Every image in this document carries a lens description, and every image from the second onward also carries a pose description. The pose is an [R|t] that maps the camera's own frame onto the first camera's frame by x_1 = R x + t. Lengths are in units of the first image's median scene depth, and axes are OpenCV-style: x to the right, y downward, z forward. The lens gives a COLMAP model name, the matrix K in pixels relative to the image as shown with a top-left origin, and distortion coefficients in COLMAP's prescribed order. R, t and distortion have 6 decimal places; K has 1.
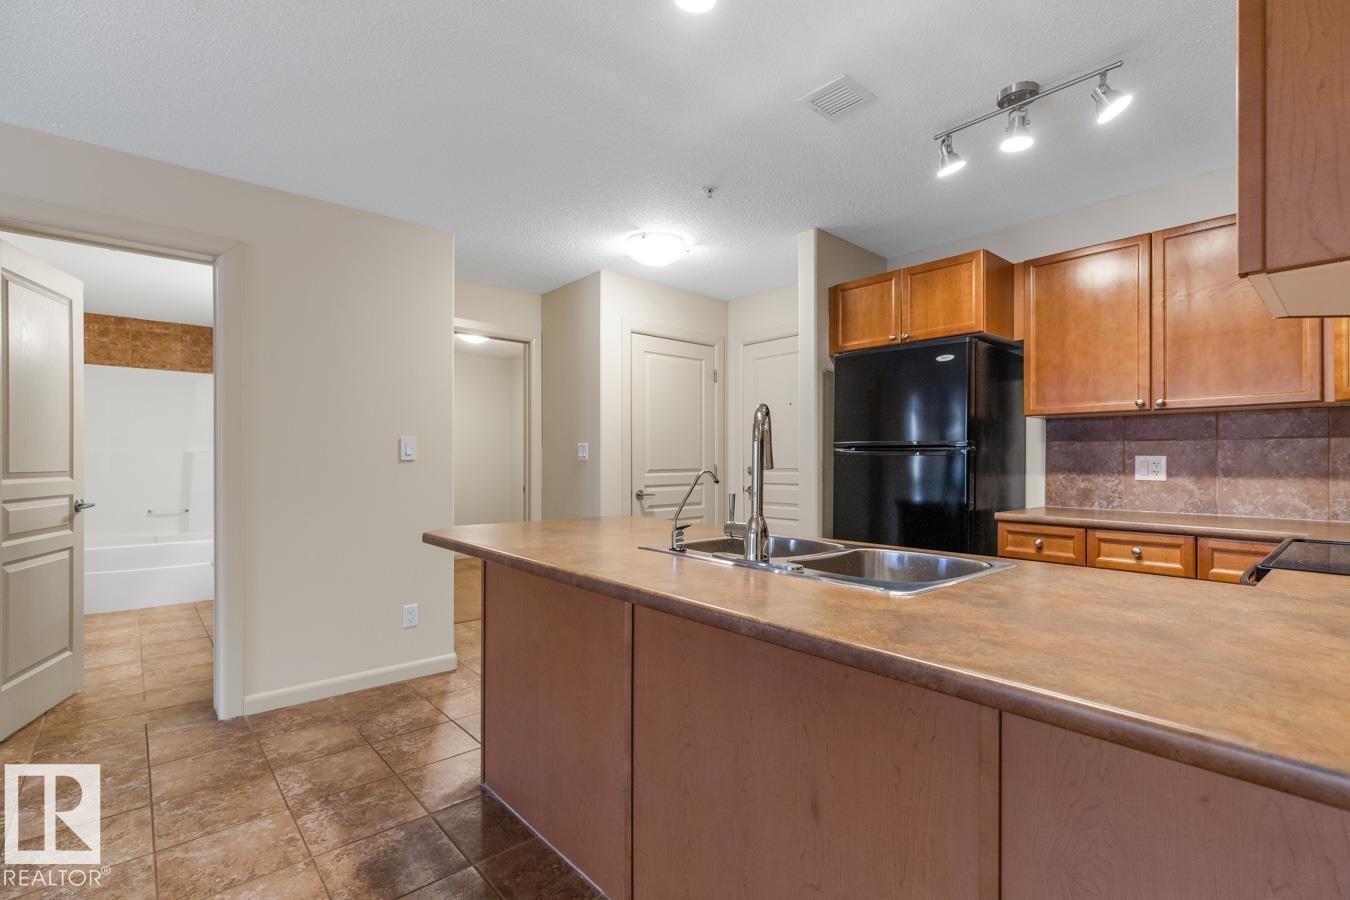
lens RADIAL K [[630.8, 0, 683.6], [0, 630.8, 452.6], [0, 0, 1]] dist [0.003740, 0.000022]
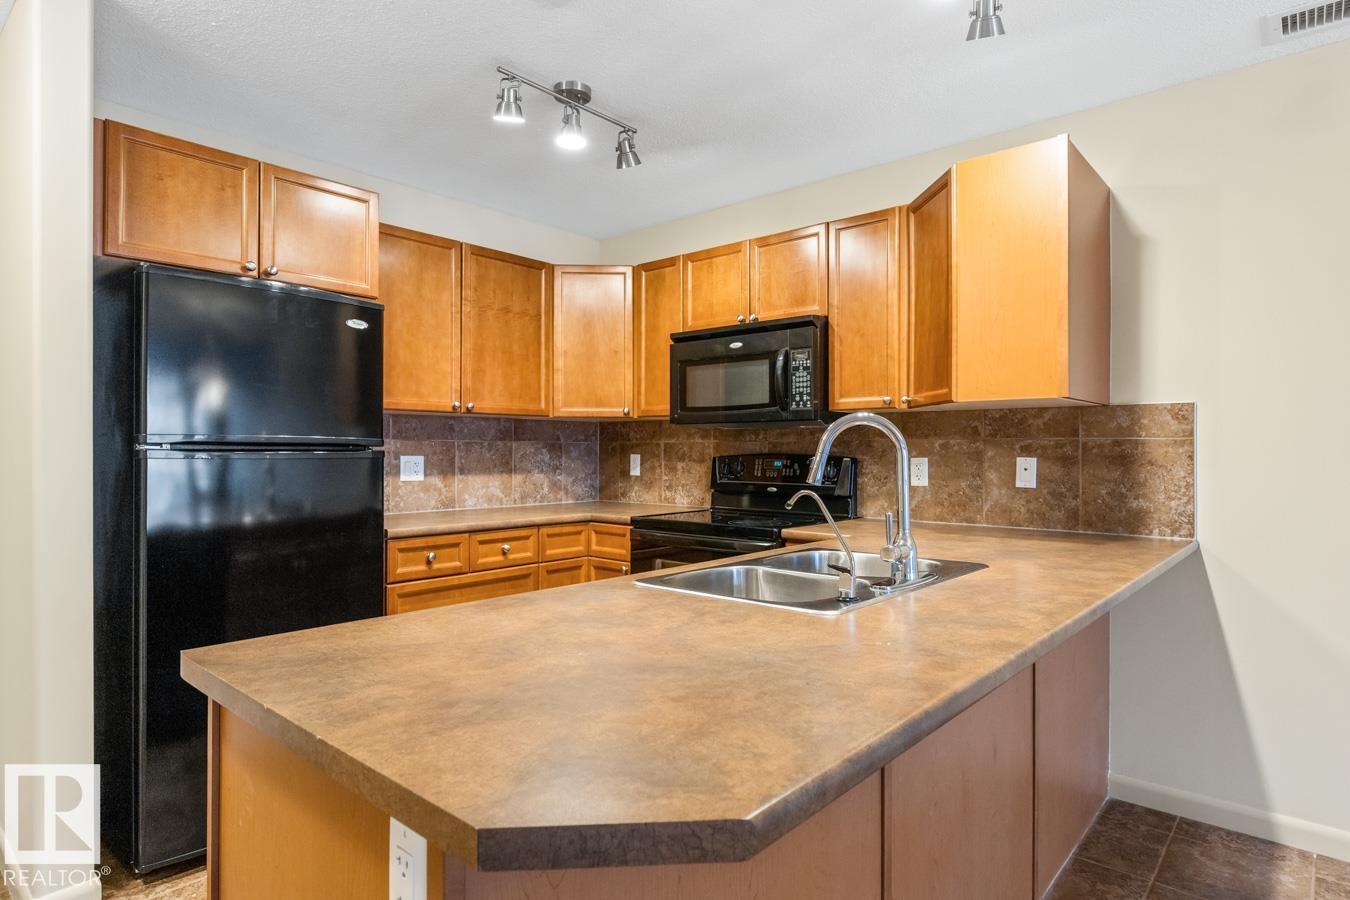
lens RADIAL K [[740.5, 0, 656.0], [0, 740.5, 450.8], [0, 0, 1]] dist [-0.001665, -0.000093]
pose [[-0.080820, -0.003145, 0.996724, -0.478479], [-0.013121, 0.999912, 0.002092, -0.011166], [-0.996642, -0.012908, -0.080854, 0.740480]]
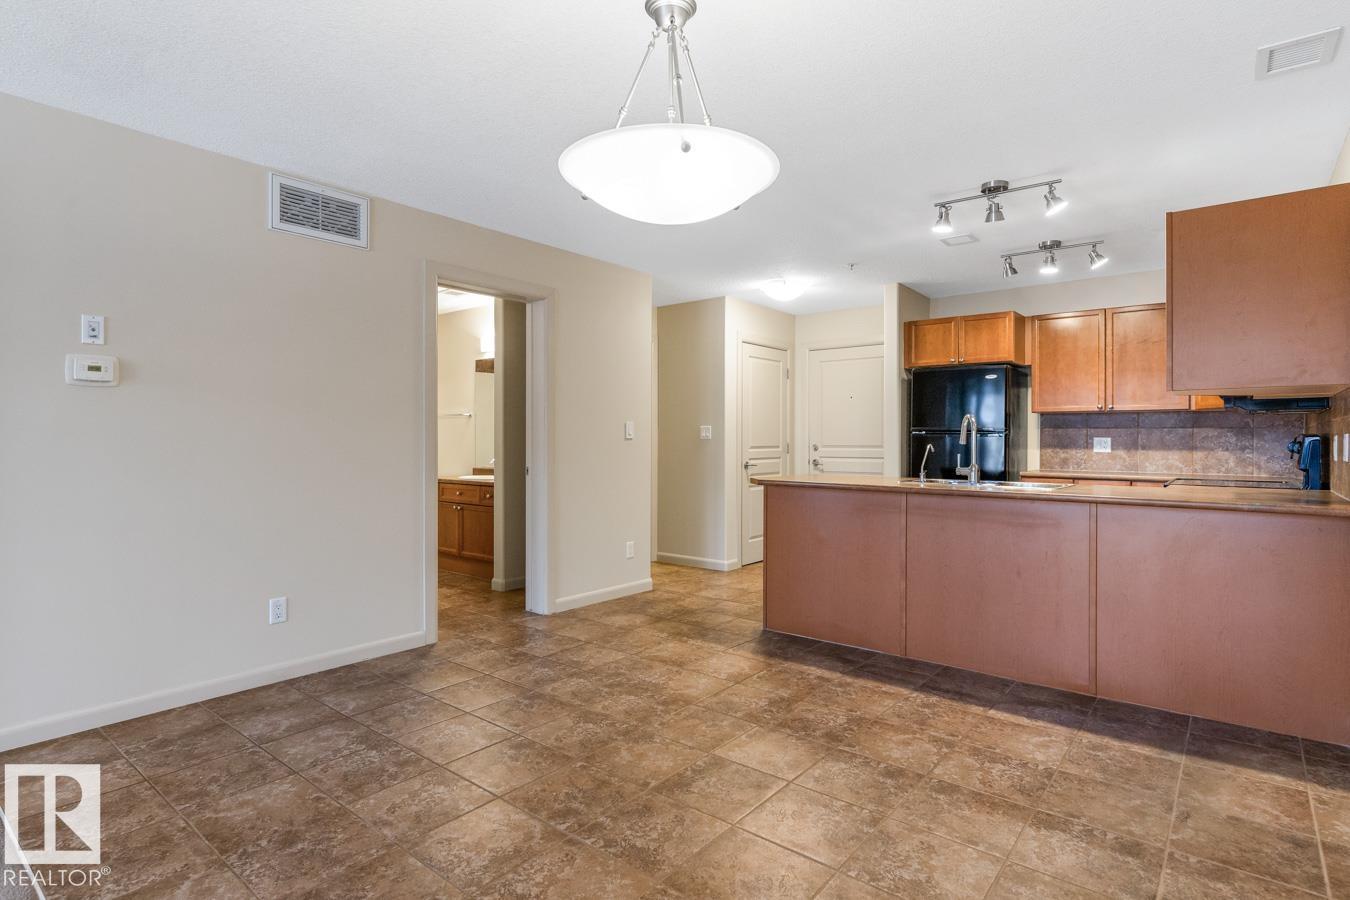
lens RADIAL K [[691.3, 0, 709.7], [0, 691.3, 429.5], [0, 0, 1]] dist [-0.003213, -0.000012]
pose [[0.984788, 0.004960, 0.173691, -0.617201], [-0.004687, 0.999987, -0.001978, -0.007785], [-0.173698, 0.001134, 0.984798, -0.633430]]
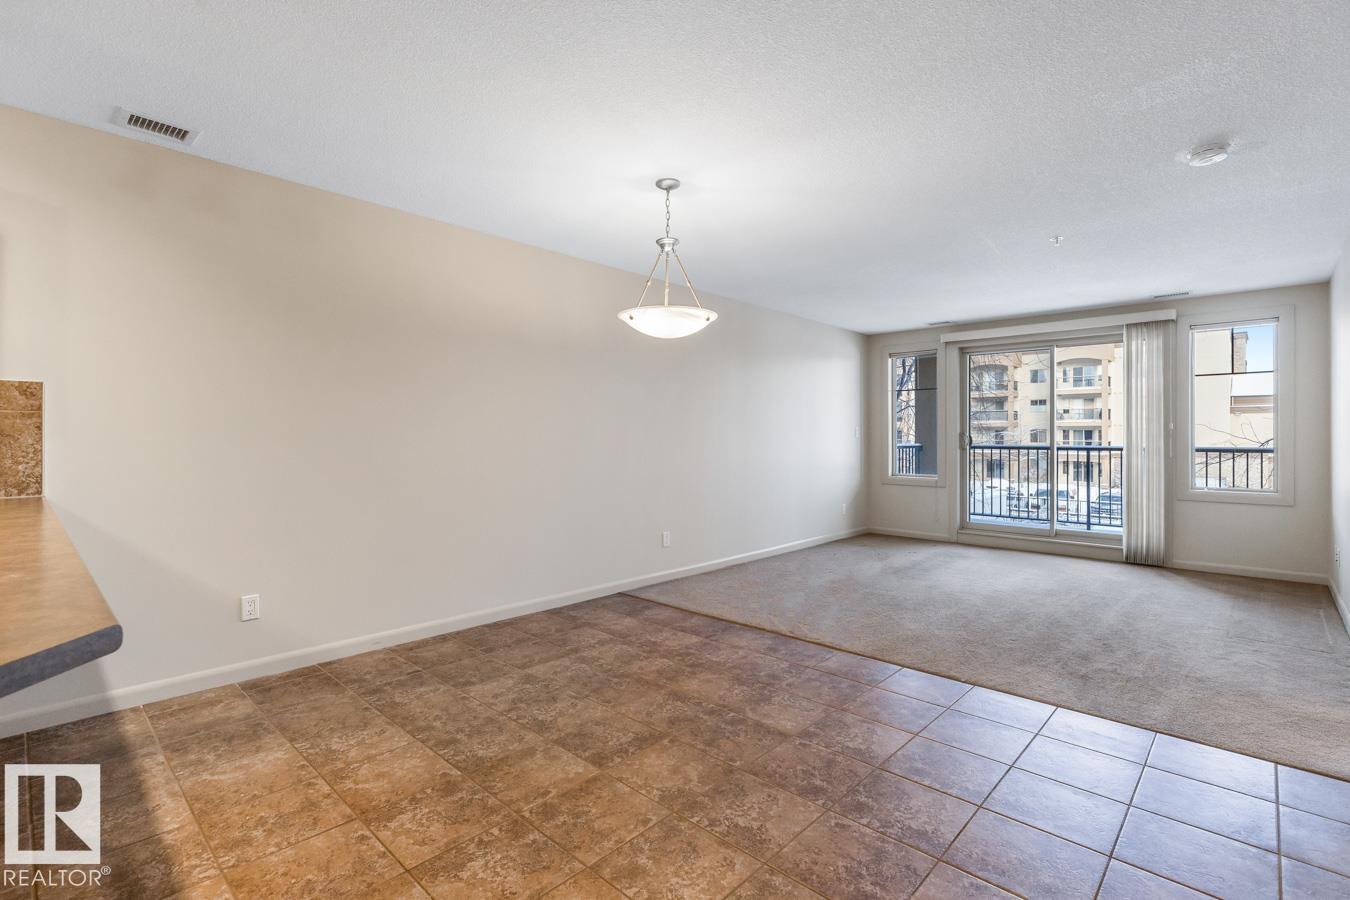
lens RADIAL K [[630.8, 0, 676.3], [0, 630.8, 437.8], [0, 0, 1]] dist [0.003740, 0.000022]
pose [[-0.998091, -0.004005, -0.061638, -0.503135], [-0.003329, 0.999933, -0.011081, 0.010785], [0.061679, -0.010855, -0.998037, 0.981618]]
